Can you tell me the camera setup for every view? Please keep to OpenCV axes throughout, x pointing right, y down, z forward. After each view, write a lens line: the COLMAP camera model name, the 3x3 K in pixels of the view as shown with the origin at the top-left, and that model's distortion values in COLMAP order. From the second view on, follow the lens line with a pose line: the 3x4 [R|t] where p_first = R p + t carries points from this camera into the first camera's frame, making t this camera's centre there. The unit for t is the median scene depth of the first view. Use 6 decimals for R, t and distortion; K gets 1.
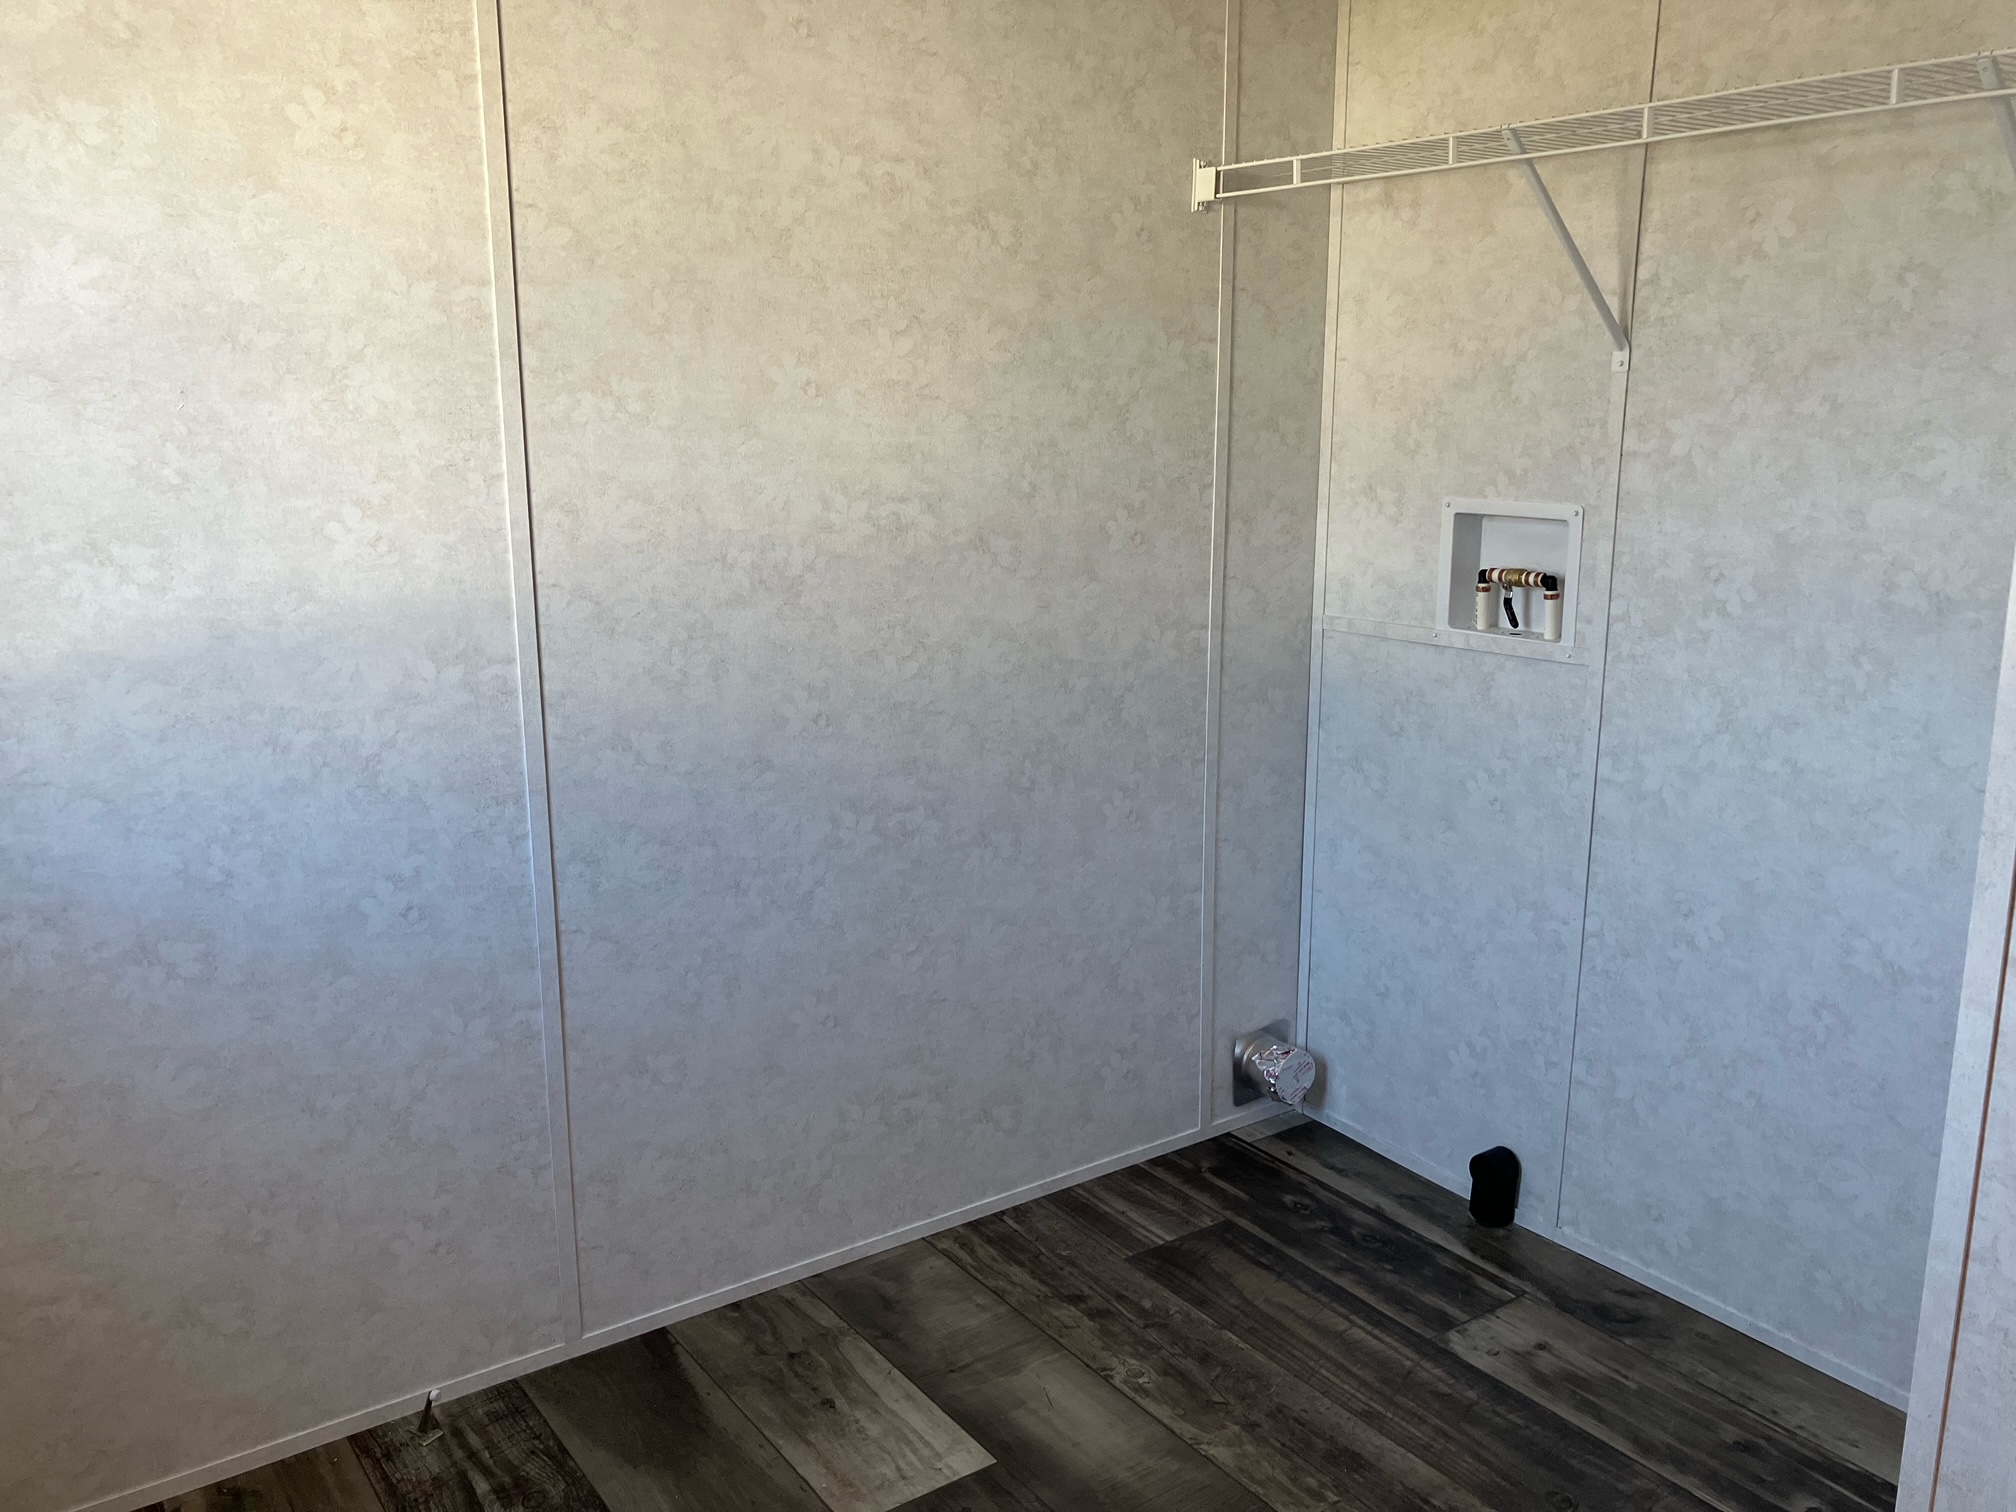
lens RADIAL K [[1666.1, 0, 987.3], [0, 1666.1, 751.8], [0, 0, 1]] dist [0.029465, -0.041214]
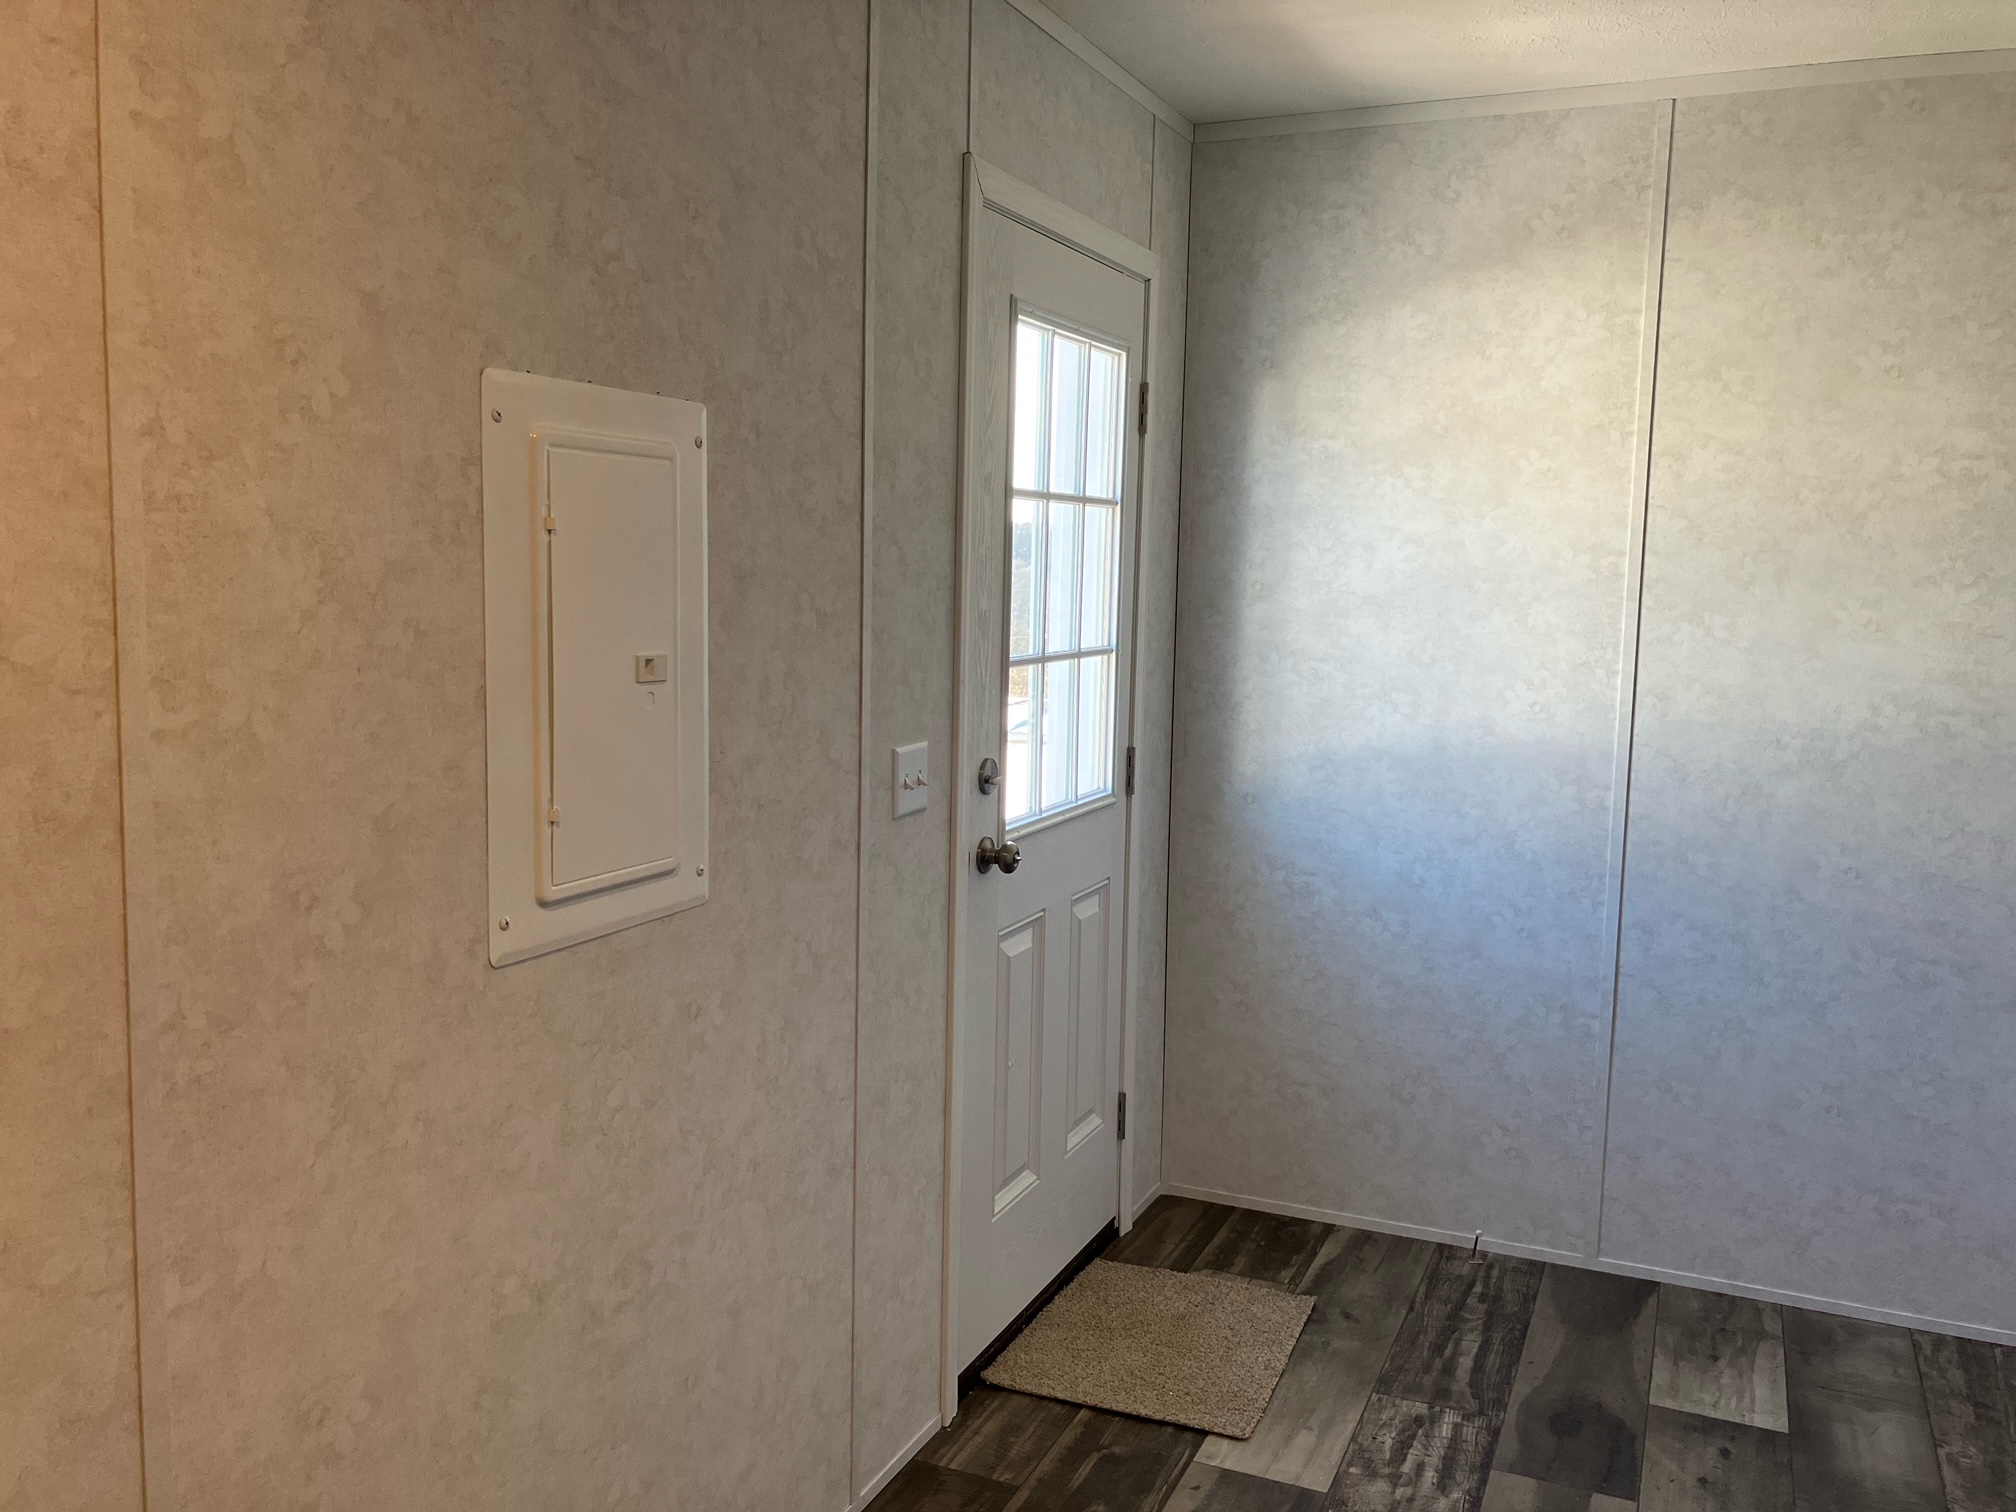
lens RADIAL K [[1666.1, 0, 1008.8], [0, 1666.1, 771.0], [0, 0, 1]] dist [0.029465, -0.041214]
pose [[0.504465, 0.112631, -0.856055, 0.716540], [-0.210807, 0.977518, 0.004385, 0.038259], [0.837302, 0.178250, 0.516867, -0.263816]]
